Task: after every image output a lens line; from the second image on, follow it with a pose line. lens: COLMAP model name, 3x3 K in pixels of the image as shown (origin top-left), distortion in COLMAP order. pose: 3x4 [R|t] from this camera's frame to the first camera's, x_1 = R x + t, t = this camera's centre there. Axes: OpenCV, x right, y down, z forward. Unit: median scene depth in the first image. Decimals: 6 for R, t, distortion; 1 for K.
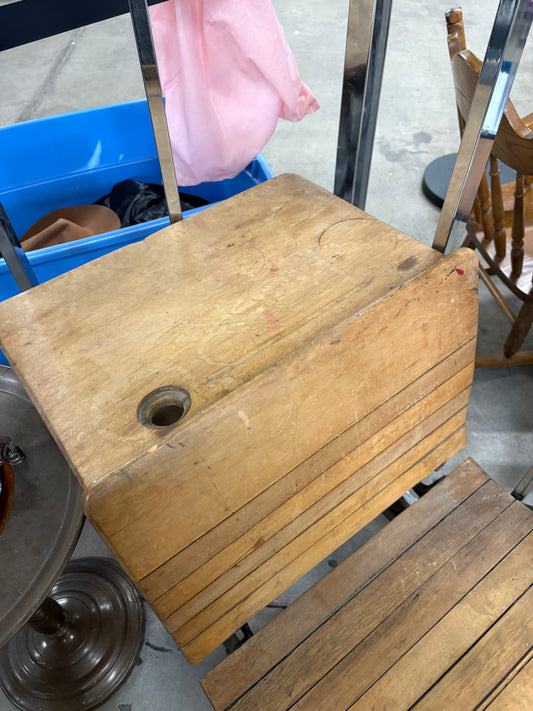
lens RADIAL K [[527.5, 0, 274.1], [0, 527.5, 356.0], [0, 0, 1]] dist [0.049892, -0.060804]
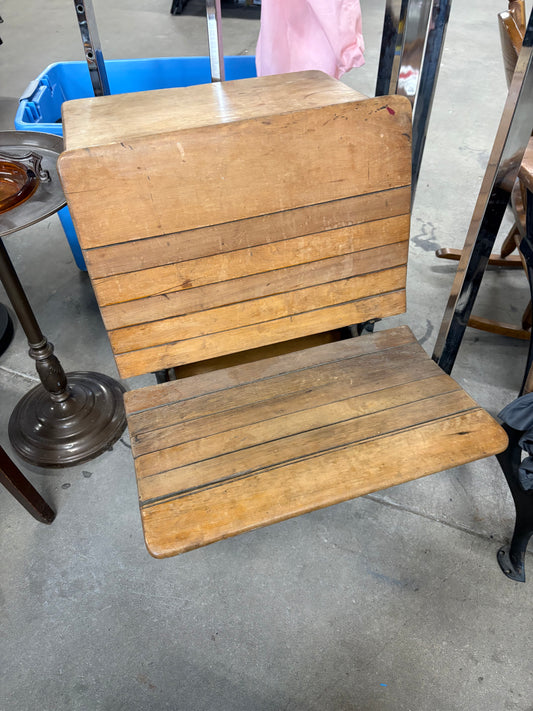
lens RADIAL K [[527.5, 0, 274.1], [0, 527.5, 356.0], [0, 0, 1]] dist [0.049892, -0.060804]
pose [[0.941441, 0.241127, -0.235684, 0.476031], [-0.264092, 0.961895, -0.070808, 0.505336], [0.209630, 0.128904, 0.969247, -0.180085]]
